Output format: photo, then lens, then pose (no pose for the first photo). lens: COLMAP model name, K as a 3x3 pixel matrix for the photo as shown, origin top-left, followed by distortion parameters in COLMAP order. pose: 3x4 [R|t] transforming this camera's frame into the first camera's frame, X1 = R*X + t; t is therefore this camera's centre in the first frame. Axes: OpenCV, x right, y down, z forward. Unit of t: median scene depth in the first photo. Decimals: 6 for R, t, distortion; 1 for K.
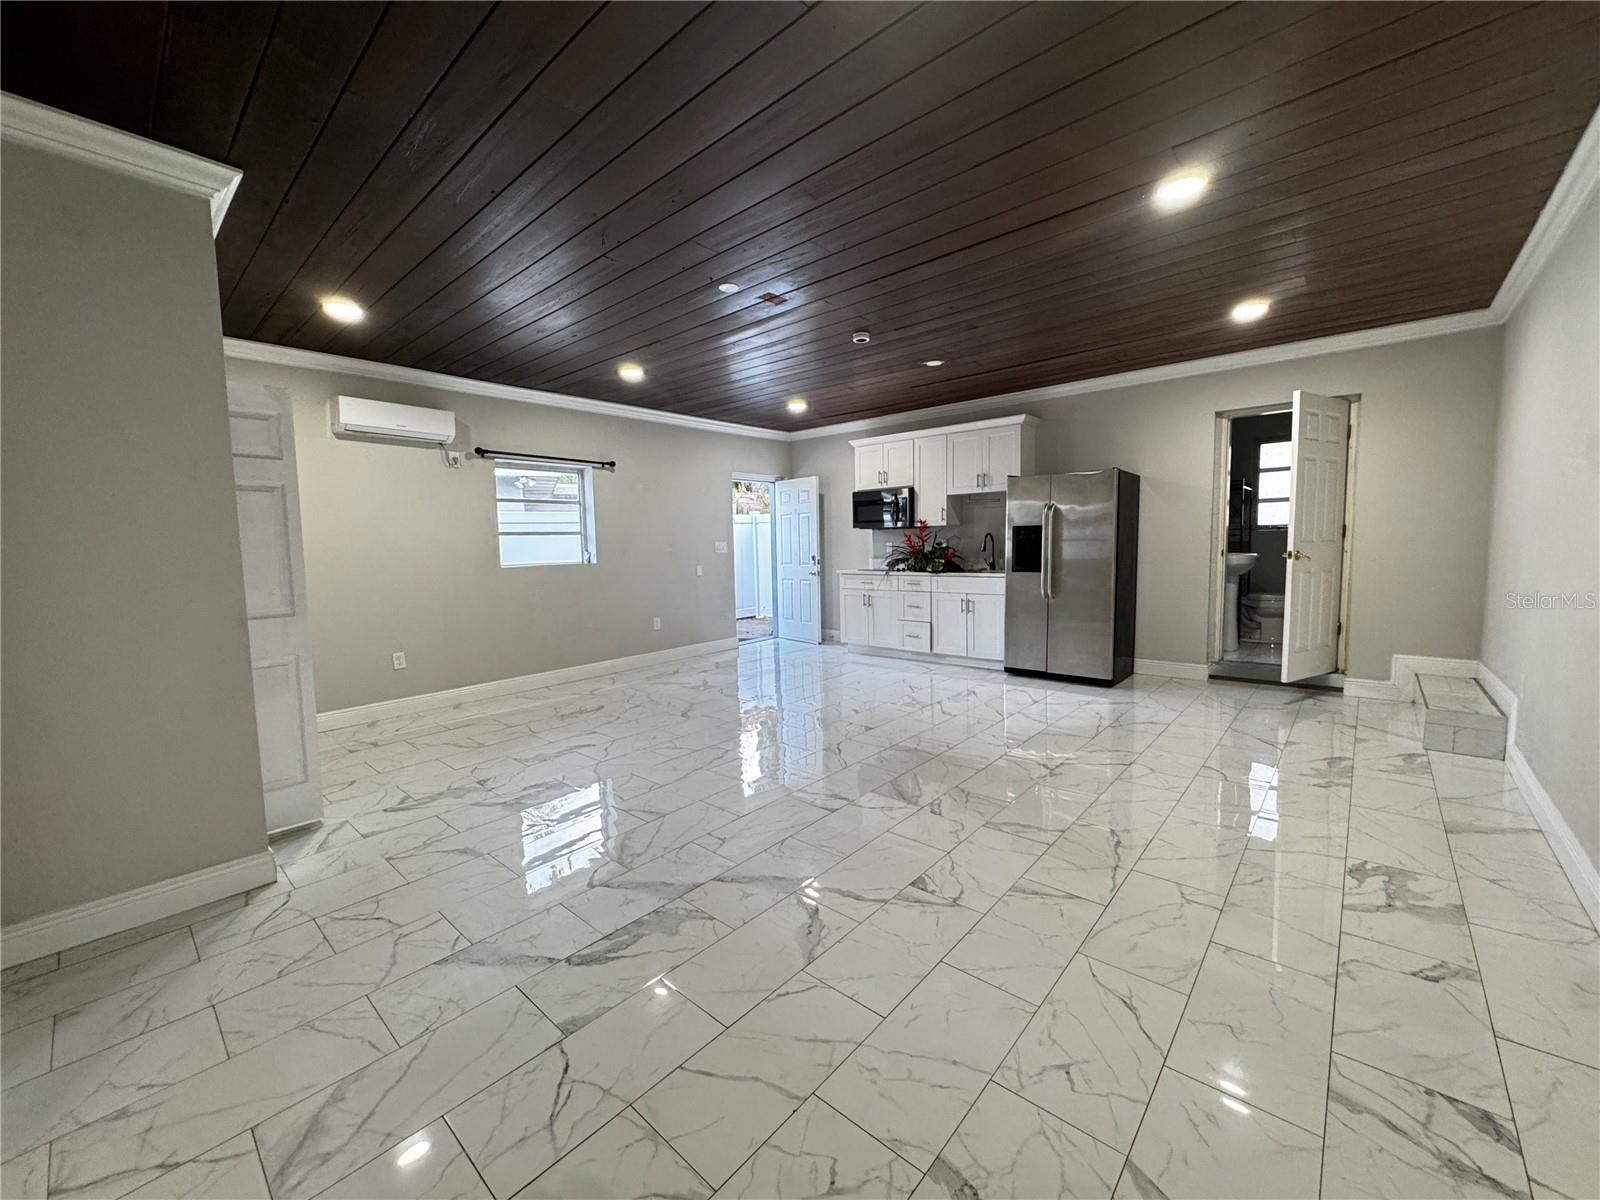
lens RADIAL K [[637.5, 0, 794.8], [0, 637.5, 597.4], [0, 0, 1]] dist [-0.004377, 0.000333]
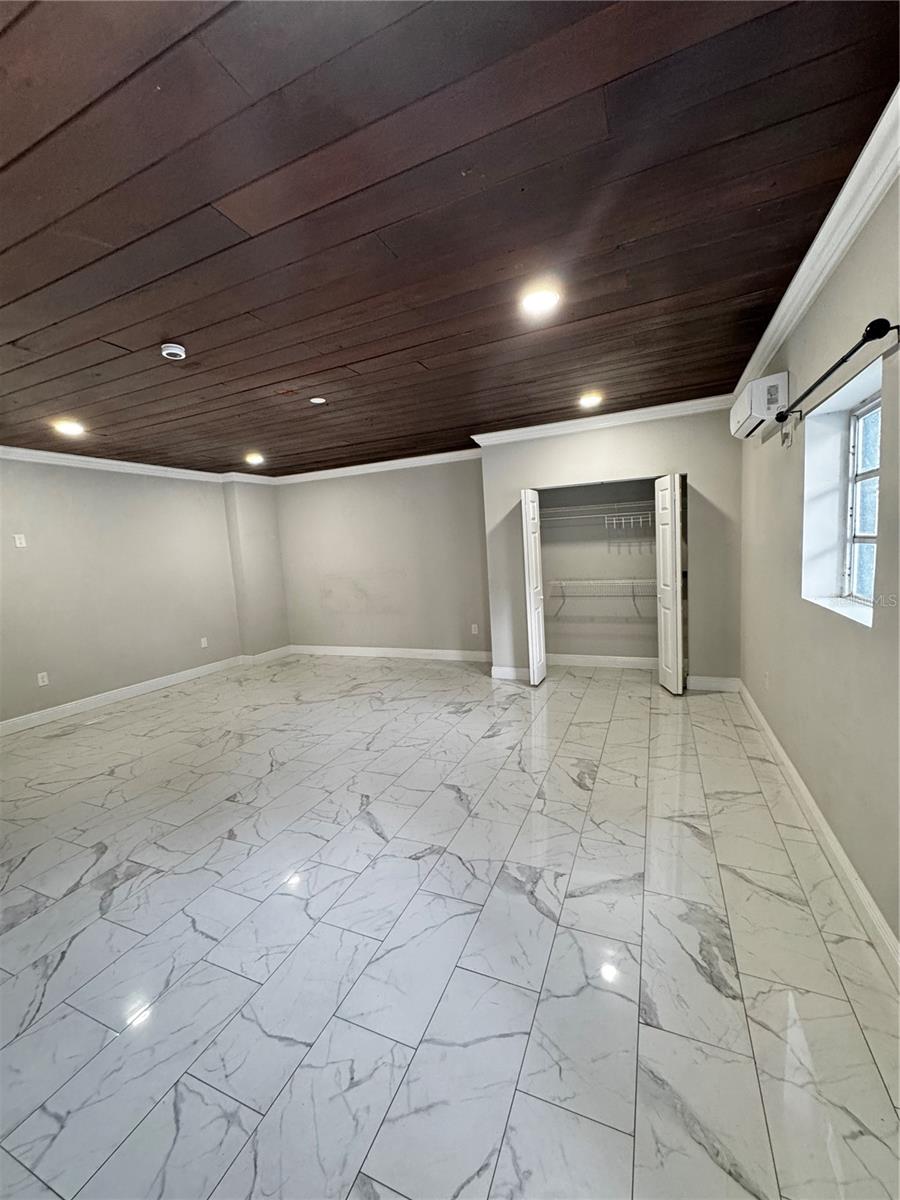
lens RADIAL K [[478.1, 0, 449.7], [0, 478.1, 598.6], [0, 0, 1]] dist [-0.004377, 0.000333]
pose [[-0.942934, 0.114573, -0.312646, 0.000168], [0.053949, 0.979100, 0.196094, -0.210040], [0.328579, 0.168037, -0.929408, 1.792122]]
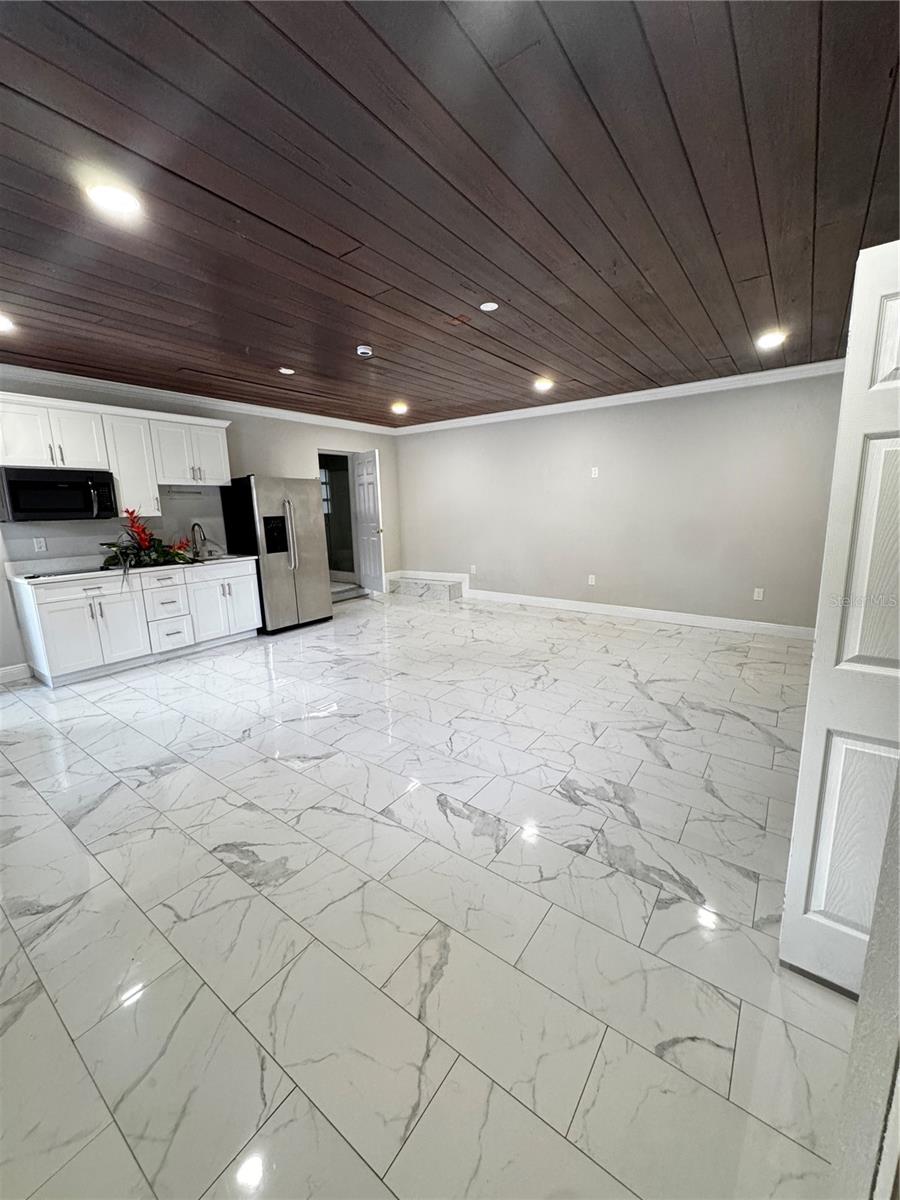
lens RADIAL K [[478.1, 0, 453.6], [0, 478.1, 599.4], [0, 0, 1]] dist [-0.004377, 0.000333]
pose [[-0.105829, -0.167087, 0.980246, -0.860832], [0.111617, 0.977556, 0.178679, -0.109028], [-0.988100, 0.128322, -0.084804, 1.010925]]
